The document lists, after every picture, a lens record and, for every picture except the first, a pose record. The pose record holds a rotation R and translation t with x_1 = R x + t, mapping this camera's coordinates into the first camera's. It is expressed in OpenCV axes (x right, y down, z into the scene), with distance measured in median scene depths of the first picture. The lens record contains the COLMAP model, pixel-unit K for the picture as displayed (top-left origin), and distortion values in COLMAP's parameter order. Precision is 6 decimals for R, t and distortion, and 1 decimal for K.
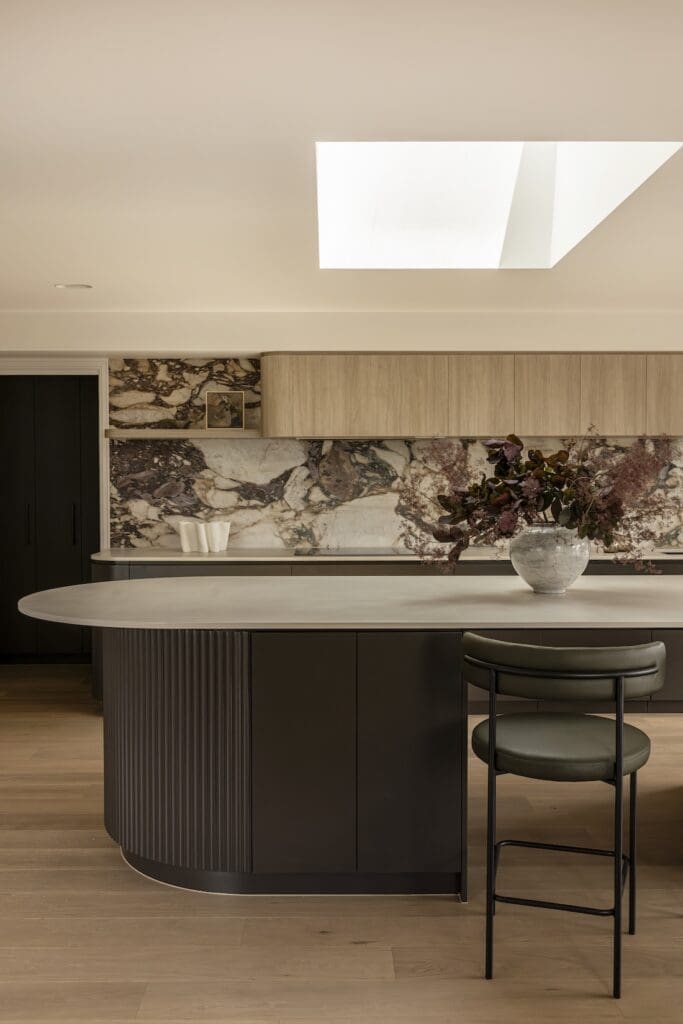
lens RADIAL K [[963.6, 0, 341.5], [0, 963.6, 512.0], [0, 0, 1]] dist [-0.000182, 0.000685]
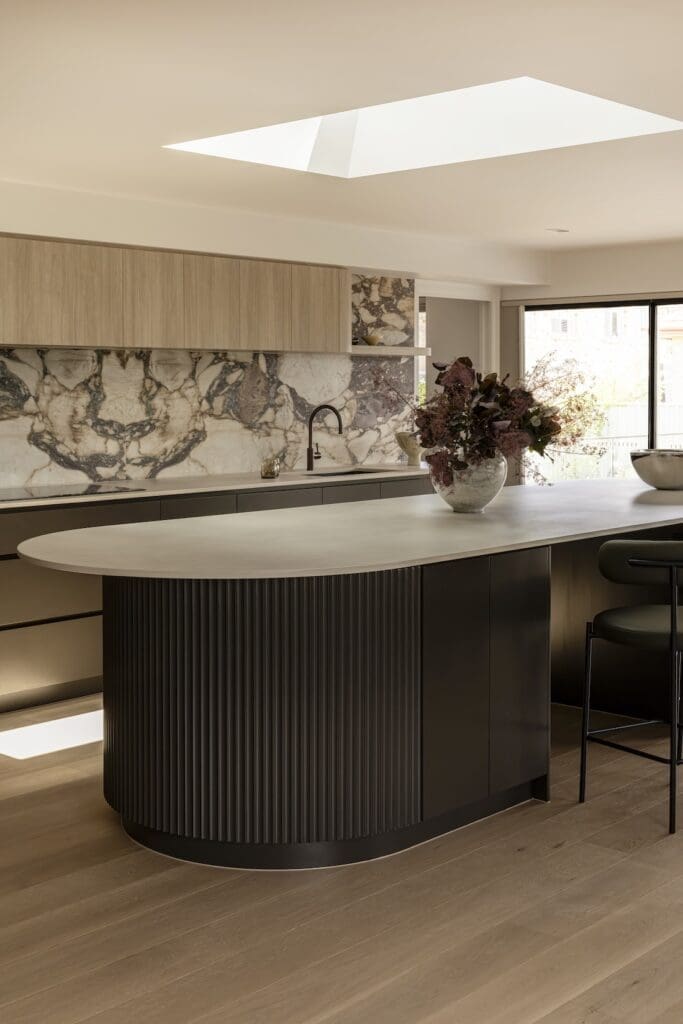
lens RADIAL K [[1326.1, 0, 340.7], [0, 1326.1, 411.6], [0, 0, 1]] dist [-0.010613, -0.012089]
pose [[0.679148, -0.012966, 0.733887, -0.558762], [0.026946, 0.999610, -0.007276, -0.009264], [-0.733507, 0.024717, 0.679232, 0.087246]]
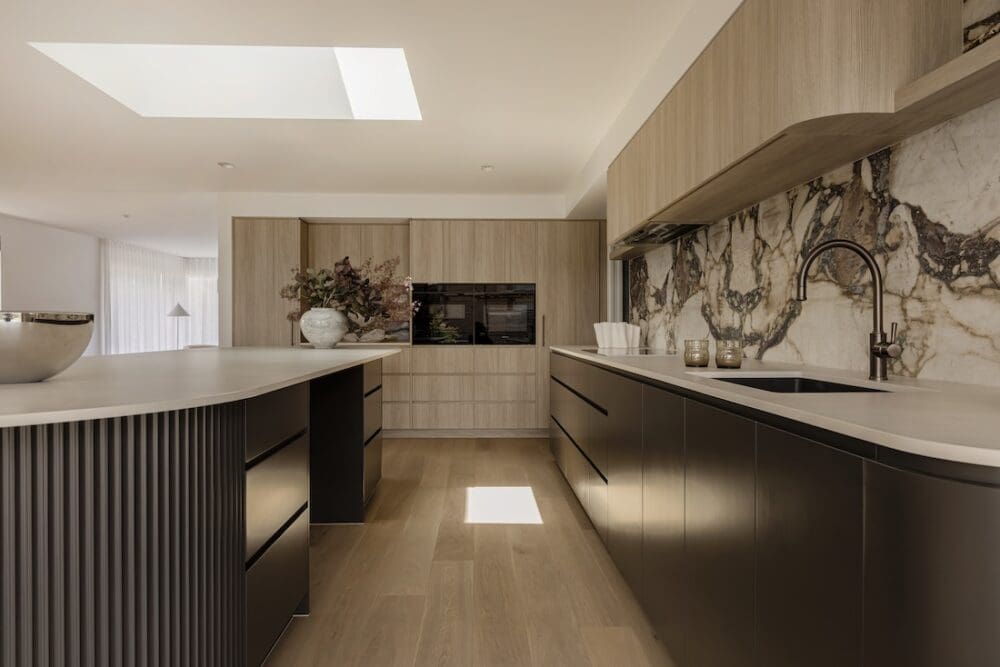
lens RADIAL K [[685.2, 0, 500.0], [0, 685.2, 333.5], [0, 0, 1]] dist [-0.000892, -0.000693]
pose [[0.026091, 0.010614, -0.999603, 0.674284], [-0.036744, 0.999278, 0.009652, 0.019707], [0.998984, 0.036478, 0.026462, 0.803121]]
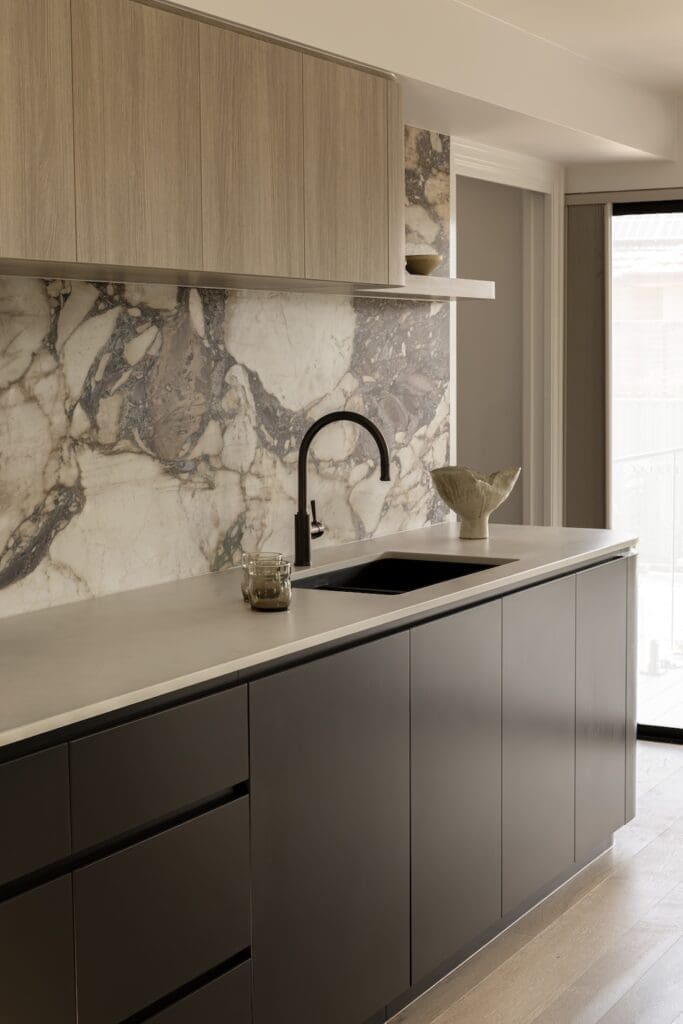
lens RADIAL K [[1623.7, 0, 377.3], [0, 1623.7, 512.4], [0, 0, 1]] dist [-0.001053, 0.000555]
pose [[0.477577, -0.086423, 0.874329, -0.205906], [0.037902, 0.996250, 0.077772, -0.035496], [-0.877772, -0.004004, 0.479062, 0.635720]]
